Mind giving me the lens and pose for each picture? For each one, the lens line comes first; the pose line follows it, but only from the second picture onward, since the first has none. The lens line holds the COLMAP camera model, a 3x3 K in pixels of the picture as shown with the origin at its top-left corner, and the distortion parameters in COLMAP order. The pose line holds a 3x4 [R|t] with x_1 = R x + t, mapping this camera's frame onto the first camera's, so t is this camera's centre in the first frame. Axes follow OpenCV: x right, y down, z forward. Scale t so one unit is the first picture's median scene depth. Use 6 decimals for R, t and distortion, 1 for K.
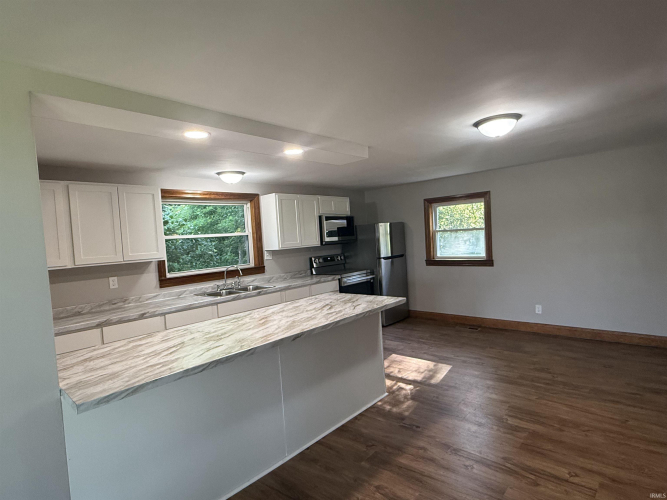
lens RADIAL K [[372.1, 0, 333.5], [0, 372.1, 250.0], [0, 0, 1]] dist [-0.002282, -0.001703]
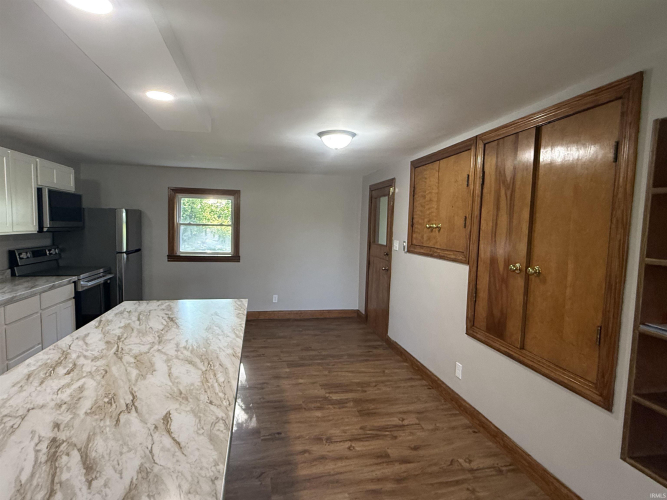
lens RADIAL K [[354.4, 0, 333.5], [0, 354.4, 250.0], [0, 0, 1]] dist [-0.012491, -0.000643]
pose [[0.591600, 0.019500, 0.805996, -0.242849], [-0.031837, 0.999493, -0.000813, 0.002891], [-0.805603, -0.025180, 0.591921, 0.210387]]
